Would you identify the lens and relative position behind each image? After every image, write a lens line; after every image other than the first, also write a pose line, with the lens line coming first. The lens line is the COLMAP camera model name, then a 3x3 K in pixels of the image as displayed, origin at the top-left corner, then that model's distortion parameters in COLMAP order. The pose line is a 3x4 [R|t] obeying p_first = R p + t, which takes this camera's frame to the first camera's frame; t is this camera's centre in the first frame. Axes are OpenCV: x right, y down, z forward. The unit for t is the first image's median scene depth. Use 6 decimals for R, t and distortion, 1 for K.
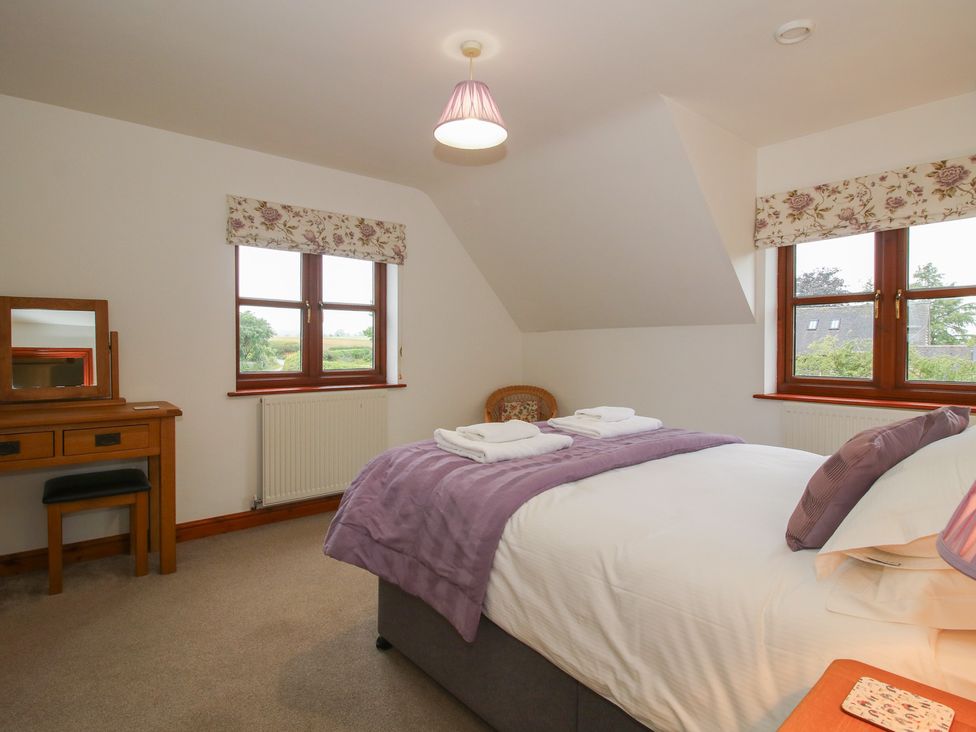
lens RADIAL K [[510.5, 0, 489.5], [0, 510.5, 356.7], [0, 0, 1]] dist [0.001562, 0.000075]
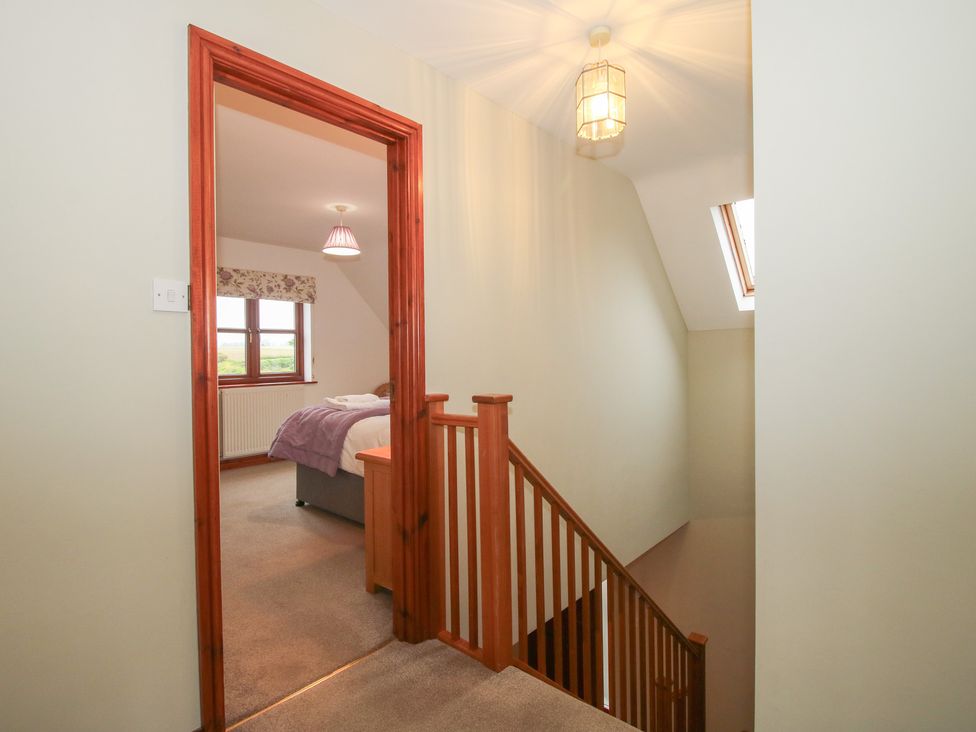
lens RADIAL K [[484.1, 0, 478.7], [0, 484.1, 355.4], [0, 0, 1]] dist [-0.001768, -0.000073]
pose [[0.991454, -0.017043, 0.129338, 0.146503], [0.019054, 0.999716, -0.014327, 0.007072], [-0.129057, 0.016669, 0.991497, -0.566433]]
